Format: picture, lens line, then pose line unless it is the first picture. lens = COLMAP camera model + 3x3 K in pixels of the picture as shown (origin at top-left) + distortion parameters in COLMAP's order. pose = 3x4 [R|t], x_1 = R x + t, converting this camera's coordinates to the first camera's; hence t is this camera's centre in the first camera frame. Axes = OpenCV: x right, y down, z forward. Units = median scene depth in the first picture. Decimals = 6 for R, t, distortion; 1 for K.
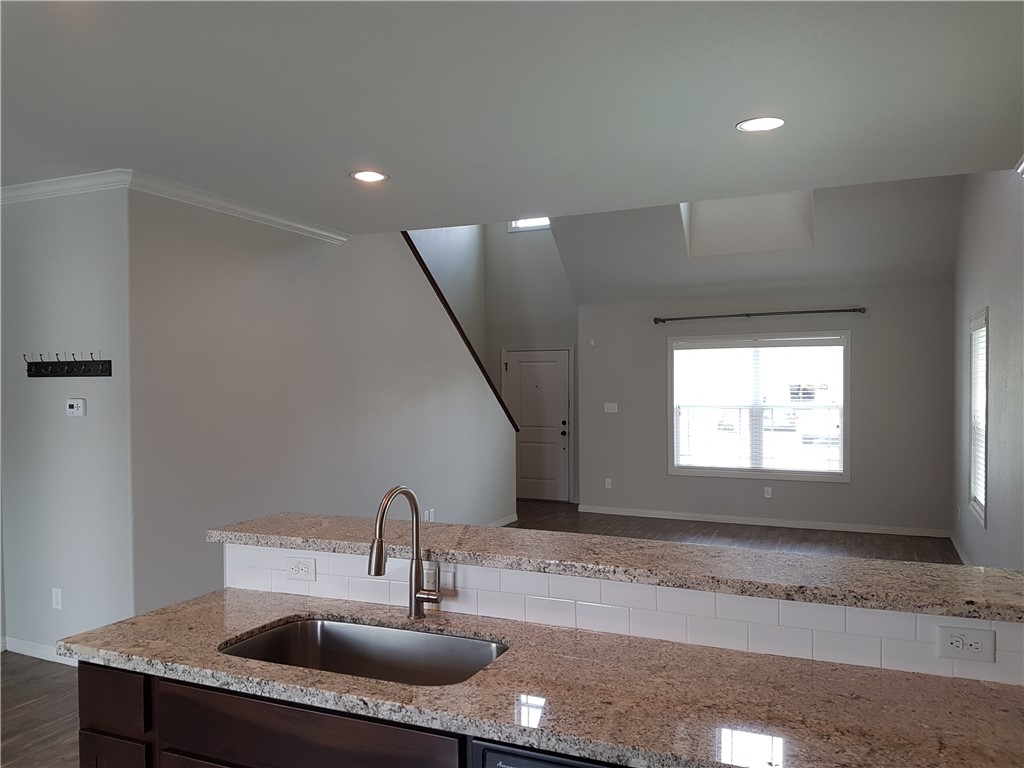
lens RADIAL K [[800.9, 0, 501.7], [0, 800.9, 380.3], [0, 0, 1]] dist [0.107057, -0.170308]
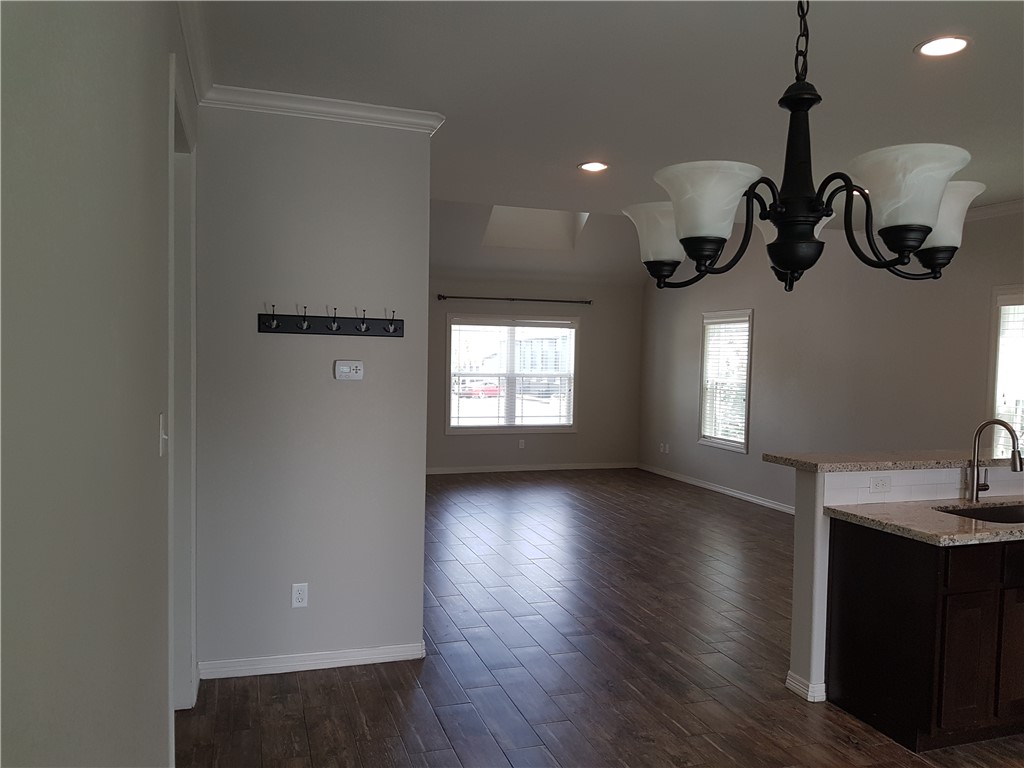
lens RADIAL K [[800.9, 0, 512.6], [0, 800.9, 375.1], [0, 0, 1]] dist [0.107057, -0.170308]
pose [[0.715455, 0.005153, 0.698640, -0.557035], [-0.026888, 0.999435, 0.020163, 0.008996], [-0.698141, -0.033211, 0.715189, 0.139947]]
